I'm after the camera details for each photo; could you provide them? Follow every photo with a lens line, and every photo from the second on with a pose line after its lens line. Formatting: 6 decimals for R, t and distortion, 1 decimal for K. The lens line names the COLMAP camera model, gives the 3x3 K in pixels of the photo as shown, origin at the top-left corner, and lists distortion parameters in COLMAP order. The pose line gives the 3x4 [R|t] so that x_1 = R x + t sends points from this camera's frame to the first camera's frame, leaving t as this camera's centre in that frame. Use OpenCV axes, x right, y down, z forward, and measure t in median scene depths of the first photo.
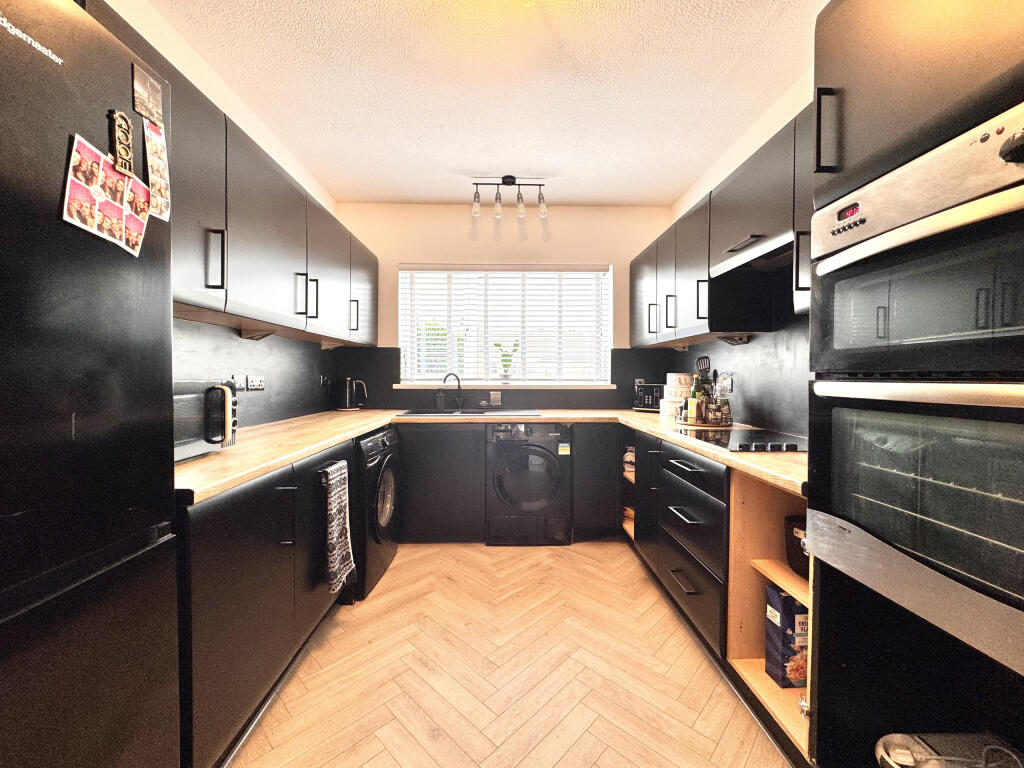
lens RADIAL K [[408.8, 0, 510.7], [0, 408.8, 383.1], [0, 0, 1]] dist [-0.001676, -0.000180]
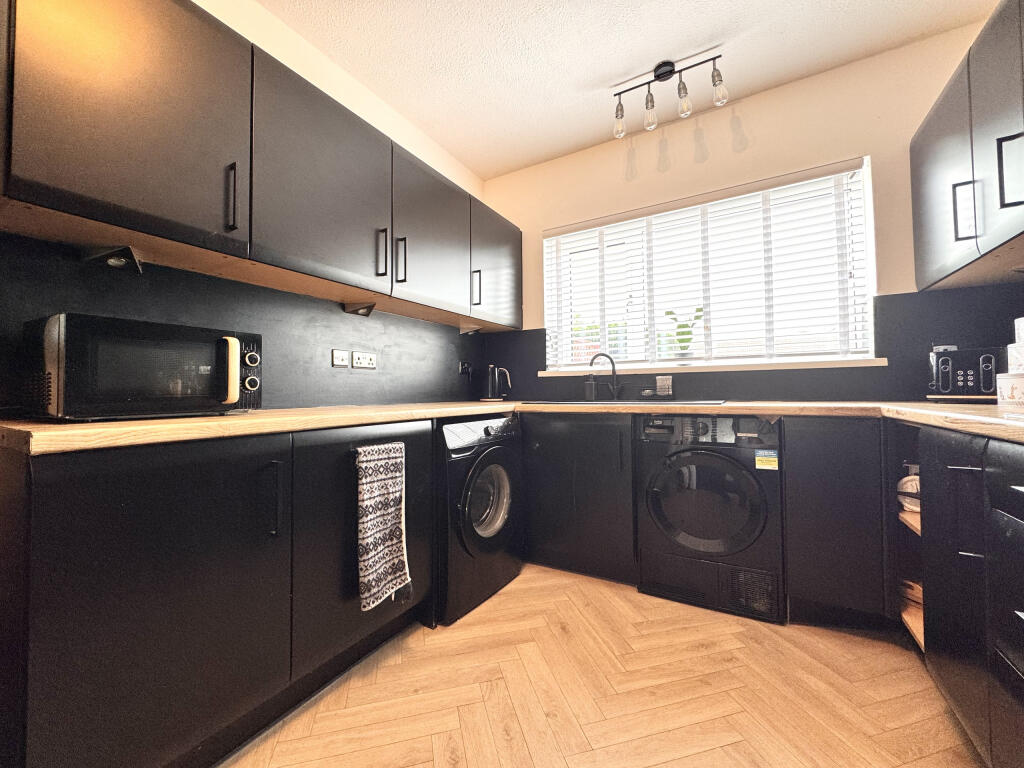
lens RADIAL K [[408.8, 0, 512.0], [0, 408.8, 382.9], [0, 0, 1]] dist [-0.001676, -0.000180]
pose [[0.851300, -0.025127, -0.524077, 0.128187], [0.004288, 0.999152, -0.040939, 0.069815], [0.524661, 0.032604, 0.850686, 0.282621]]
